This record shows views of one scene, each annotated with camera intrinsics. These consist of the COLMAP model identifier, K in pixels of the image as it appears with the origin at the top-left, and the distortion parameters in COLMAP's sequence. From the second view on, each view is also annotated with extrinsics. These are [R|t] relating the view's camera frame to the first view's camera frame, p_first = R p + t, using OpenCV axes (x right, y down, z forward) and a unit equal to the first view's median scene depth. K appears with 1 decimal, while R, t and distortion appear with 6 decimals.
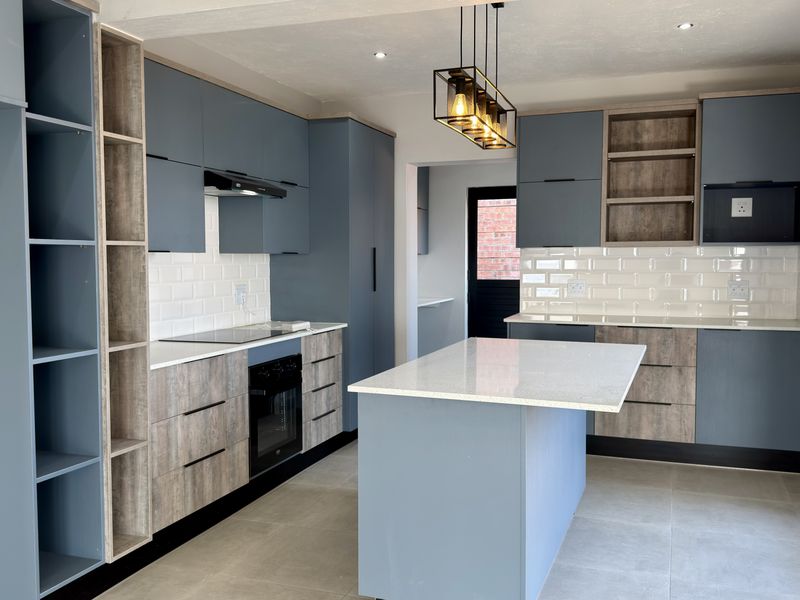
lens RADIAL K [[750.2, 0, 399.5], [0, 750.2, 304.7], [0, 0, 1]] dist [0.148110, -0.312834]
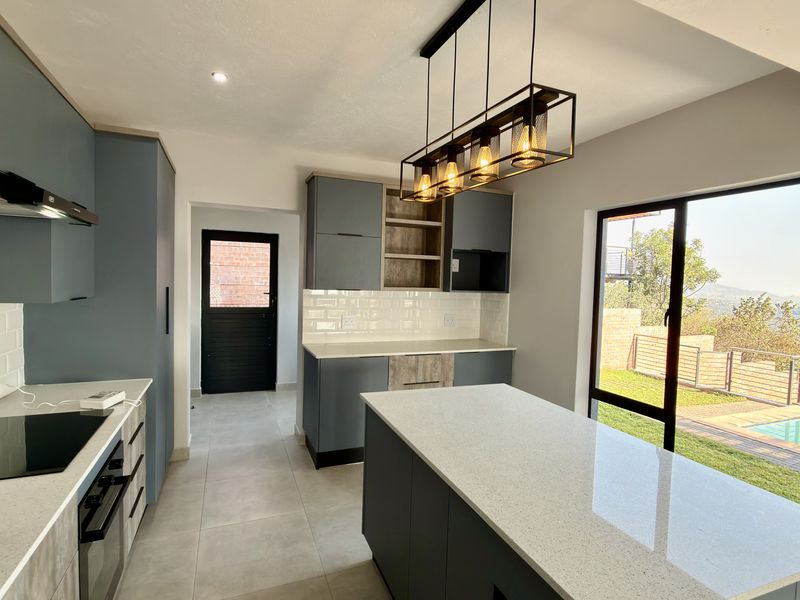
lens RADIAL K [[427.4, 0, 399.4], [0, 427.4, 298.1], [0, 0, 1]] dist [0.018461, 0.000121]
pose [[0.745825, -0.004644, 0.666126, -0.181575], [0.012304, 0.999901, -0.006806, -0.057647], [-0.666029, 0.013272, 0.745808, 0.435381]]
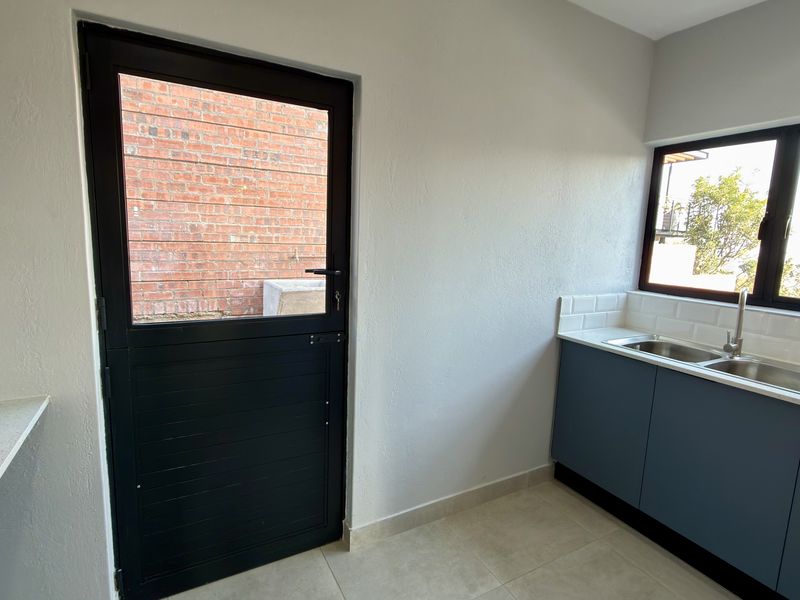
lens RADIAL K [[427.4, 0, 399.4], [0, 427.4, 298.1], [0, 0, 1]] dist [0.018461, 0.000121]
pose [[0.663439, -0.085088, 0.743376, 0.058483], [0.013786, 0.994734, 0.101556, -0.093264], [-0.748103, -0.057128, 0.661119, 1.148060]]
